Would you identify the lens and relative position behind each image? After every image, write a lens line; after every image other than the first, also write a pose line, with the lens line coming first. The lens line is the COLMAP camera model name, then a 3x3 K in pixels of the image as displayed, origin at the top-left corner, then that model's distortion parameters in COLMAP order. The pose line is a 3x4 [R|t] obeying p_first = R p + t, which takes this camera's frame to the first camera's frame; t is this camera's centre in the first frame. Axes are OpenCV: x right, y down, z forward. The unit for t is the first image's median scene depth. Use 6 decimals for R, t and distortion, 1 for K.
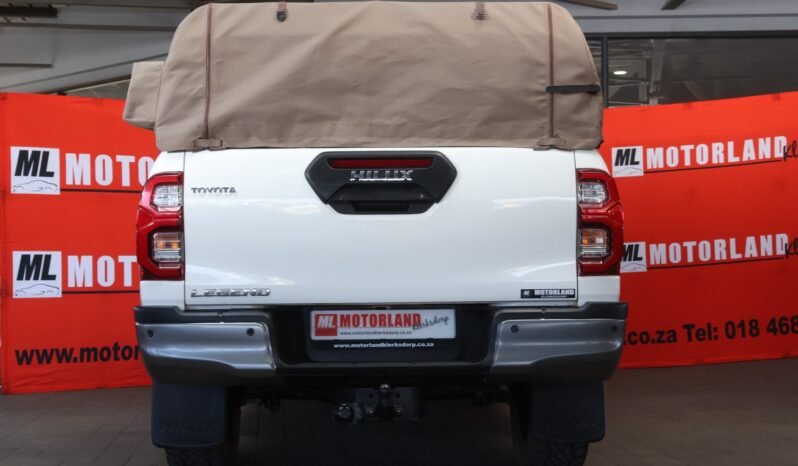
lens RADIAL K [[1167.9, 0, 399.0], [0, 1167.9, 233.0], [0, 0, 1]] dist [-0.022768, -0.040399]
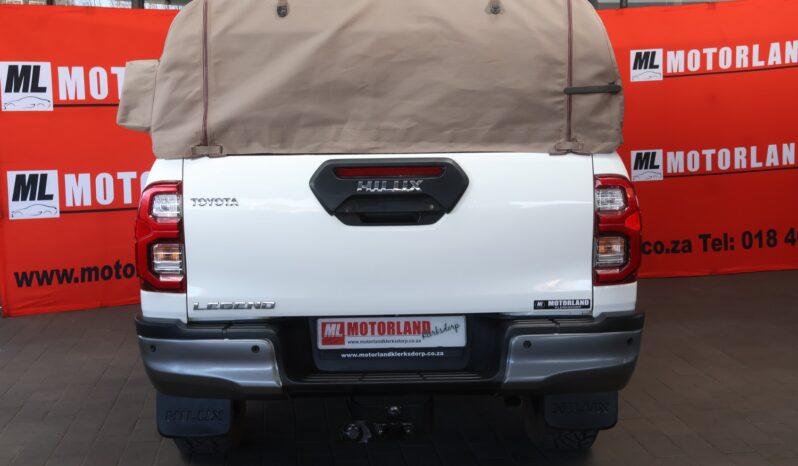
lens RADIAL K [[1198.0, 0, 399.0], [0, 1198.0, 233.0], [0, 0, 1]] dist [-0.039372, 0.156882]
pose [[0.999984, -0.000282, -0.005666, -0.001867], [0.001115, 0.989068, 0.147453, -0.151278], [0.005563, -0.147457, 0.989053, 0.026213]]
